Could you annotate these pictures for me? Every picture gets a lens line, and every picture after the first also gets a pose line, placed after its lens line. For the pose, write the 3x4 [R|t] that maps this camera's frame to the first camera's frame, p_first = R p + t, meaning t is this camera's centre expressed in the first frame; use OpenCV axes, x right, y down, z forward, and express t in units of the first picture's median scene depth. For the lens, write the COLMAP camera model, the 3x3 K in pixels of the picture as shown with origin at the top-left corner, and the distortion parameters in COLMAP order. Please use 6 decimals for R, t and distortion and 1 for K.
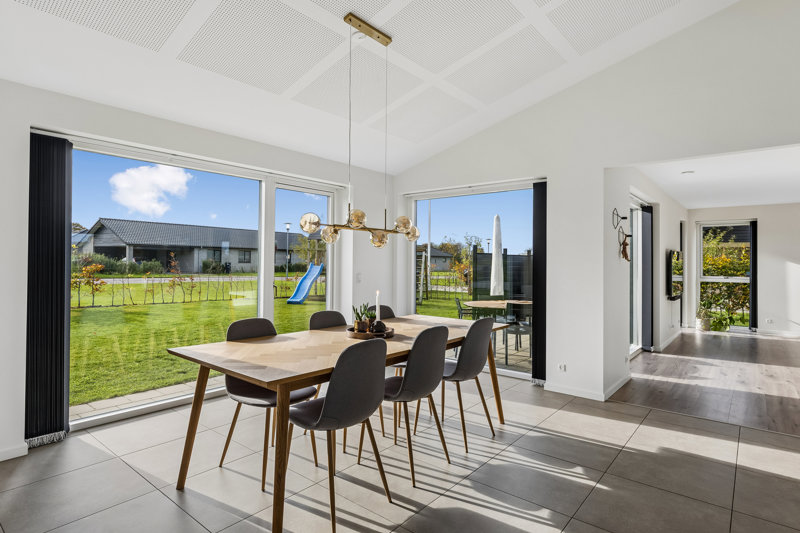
lens RADIAL K [[438.1, 0, 400.0], [0, 438.1, 266.5], [0, 0, 1]] dist [0.005930, 0.000495]
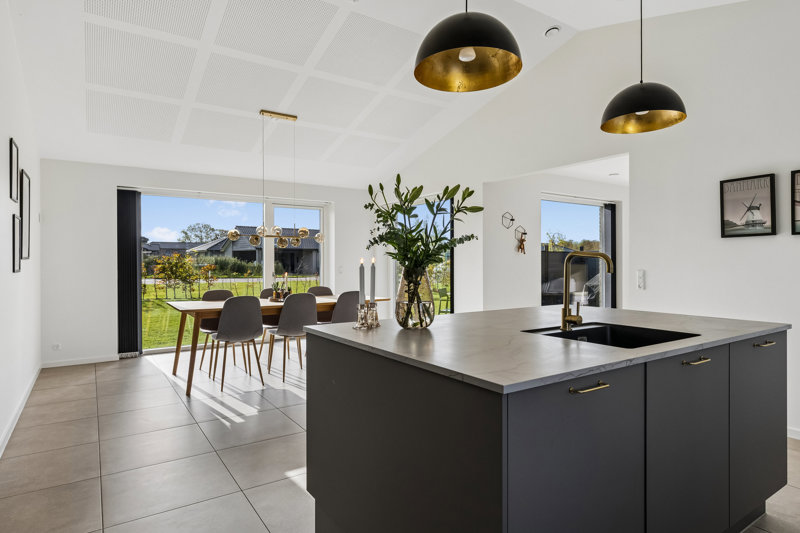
lens RADIAL K [[448.9, 0, 400.0], [0, 448.9, 266.5], [0, 0, 1]] dist [0.002800, 0.000341]
pose [[0.959379, -0.007662, -0.282016, 0.790288], [0.006774, 0.999969, -0.004123, 0.039178], [0.282039, 0.002045, 0.959401, -0.465128]]
